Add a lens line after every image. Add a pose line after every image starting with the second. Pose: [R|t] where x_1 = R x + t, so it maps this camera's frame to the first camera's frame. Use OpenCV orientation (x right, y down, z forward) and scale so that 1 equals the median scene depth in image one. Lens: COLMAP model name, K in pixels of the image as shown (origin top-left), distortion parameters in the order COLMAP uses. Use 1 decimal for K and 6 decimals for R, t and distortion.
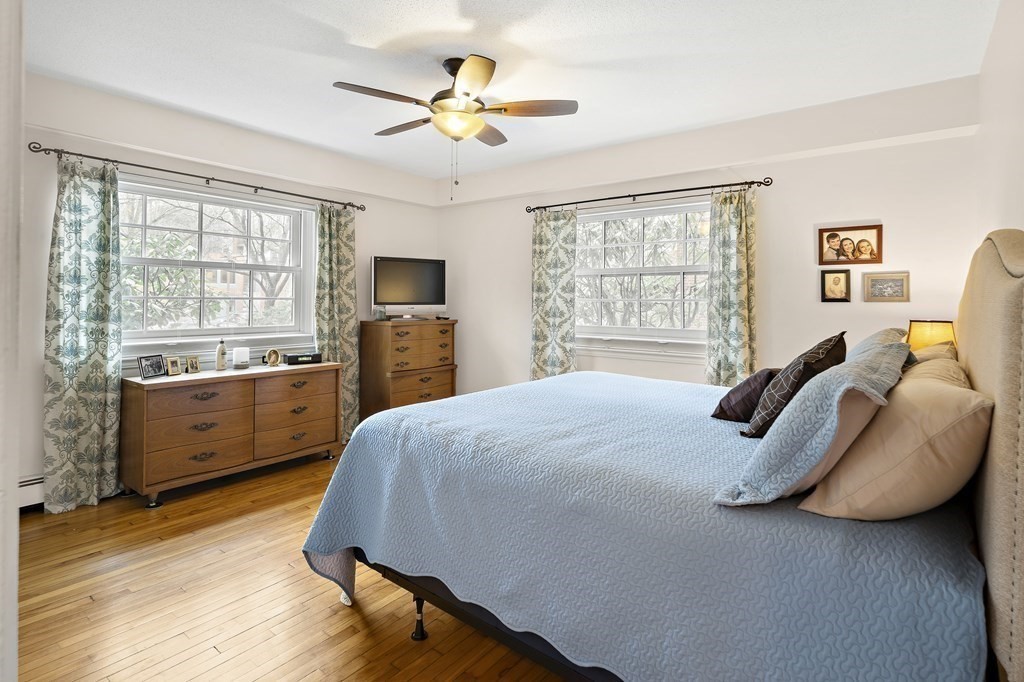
lens RADIAL K [[517.2, 0, 503.0], [0, 517.2, 297.1], [0, 0, 1]] dist [0.004653, -0.000812]
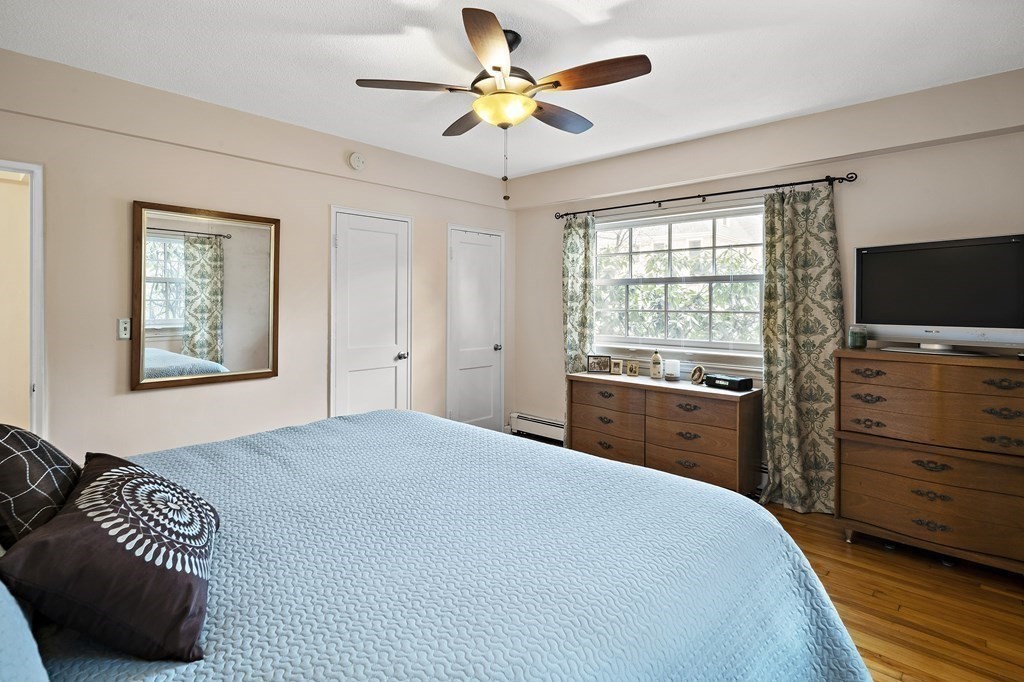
lens RADIAL K [[517.2, 0, 497.1], [0, 517.2, 301.1], [0, 0, 1]] dist [0.004653, -0.000812]
pose [[-0.100324, -0.018851, -0.994776, 0.541504], [-0.007344, 0.999807, -0.018205, 0.003023], [0.994928, 0.005479, -0.100443, 0.763408]]
